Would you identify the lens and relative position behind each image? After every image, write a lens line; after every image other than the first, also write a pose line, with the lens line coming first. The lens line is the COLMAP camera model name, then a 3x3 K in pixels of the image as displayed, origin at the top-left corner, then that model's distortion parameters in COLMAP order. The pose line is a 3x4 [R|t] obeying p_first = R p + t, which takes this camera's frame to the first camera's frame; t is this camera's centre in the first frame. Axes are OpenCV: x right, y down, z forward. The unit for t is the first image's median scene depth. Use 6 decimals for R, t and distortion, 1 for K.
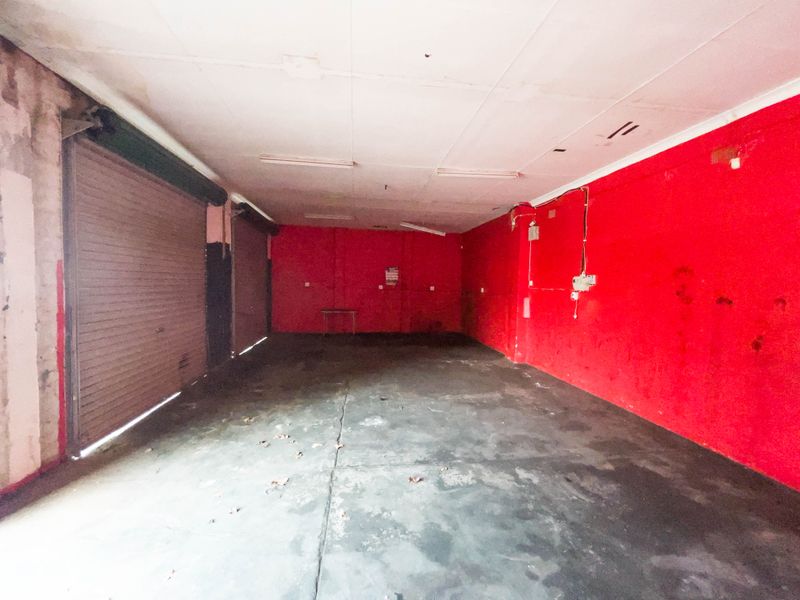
lens RADIAL K [[325.6, 0, 399.8], [0, 325.6, 294.6], [0, 0, 1]] dist [-0.008805, 0.000012]
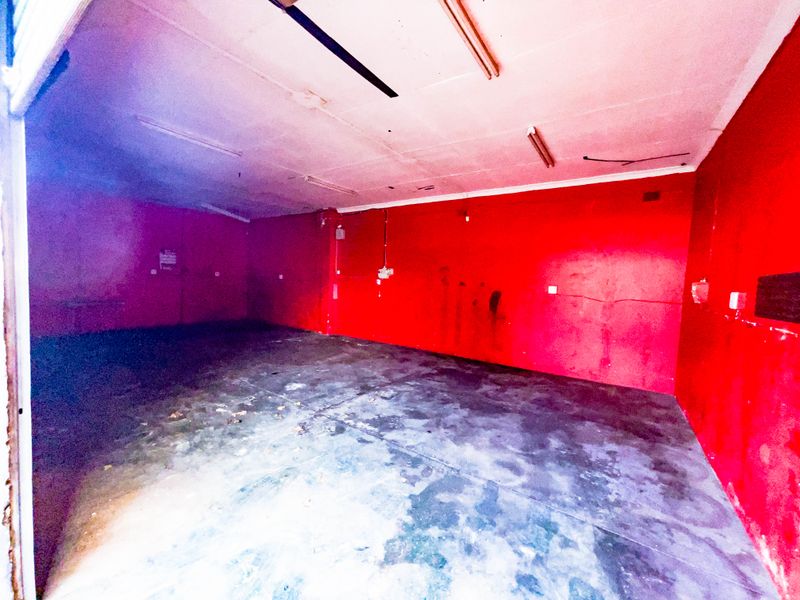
lens RADIAL K [[322.5, 0, 394.3], [0, 322.5, 298.3], [0, 0, 1]] dist [-0.002982, -0.000196]
pose [[0.674543, -0.037213, 0.737298, -0.799365], [-0.002822, 0.998591, 0.052982, -0.000188], [-0.738231, -0.037820, 0.673487, -0.081092]]
